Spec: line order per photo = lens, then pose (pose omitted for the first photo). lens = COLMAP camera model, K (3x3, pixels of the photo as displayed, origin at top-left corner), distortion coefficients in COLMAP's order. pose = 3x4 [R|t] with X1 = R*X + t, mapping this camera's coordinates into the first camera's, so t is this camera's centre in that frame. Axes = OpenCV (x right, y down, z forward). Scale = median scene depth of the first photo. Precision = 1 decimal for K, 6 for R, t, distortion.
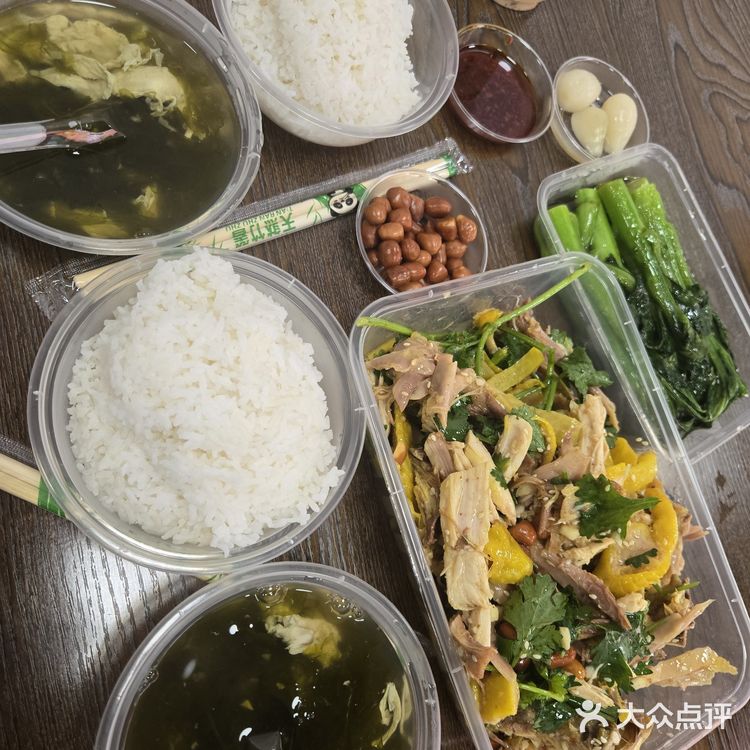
lens RADIAL K [[670.7, 0, 379.5], [0, 670.7, 376.0], [0, 0, 1]] dist [0.069088, -0.038403]
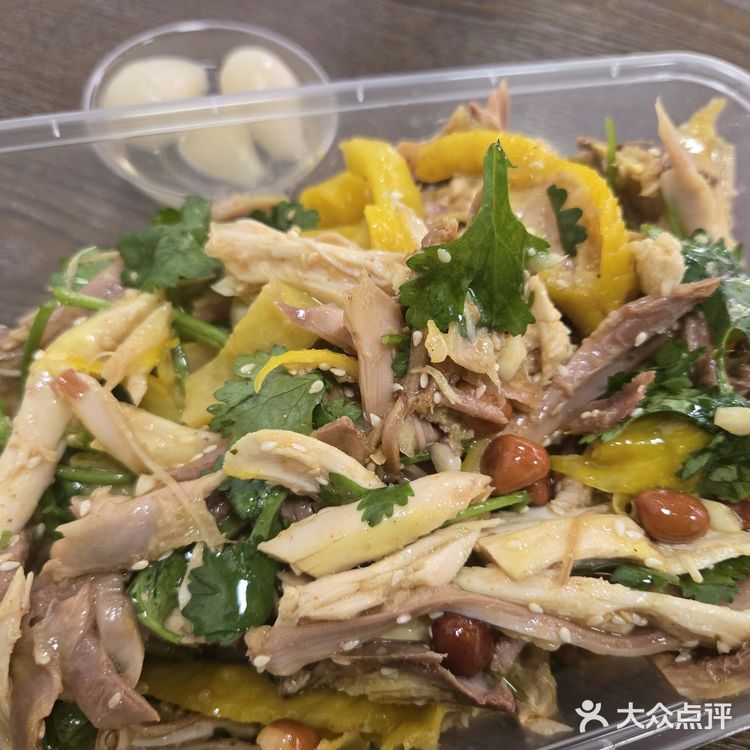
lens RADIAL K [[670.7, 0, 372.9], [0, 670.7, 382.3], [0, 0, 1]] dist [0.069088, -0.038403]
pose [[0.138324, -0.985130, 0.101908, 0.196710], [0.927068, 0.164995, 0.336633, -0.002385], [-0.348442, 0.047912, 0.936105, 0.584566]]
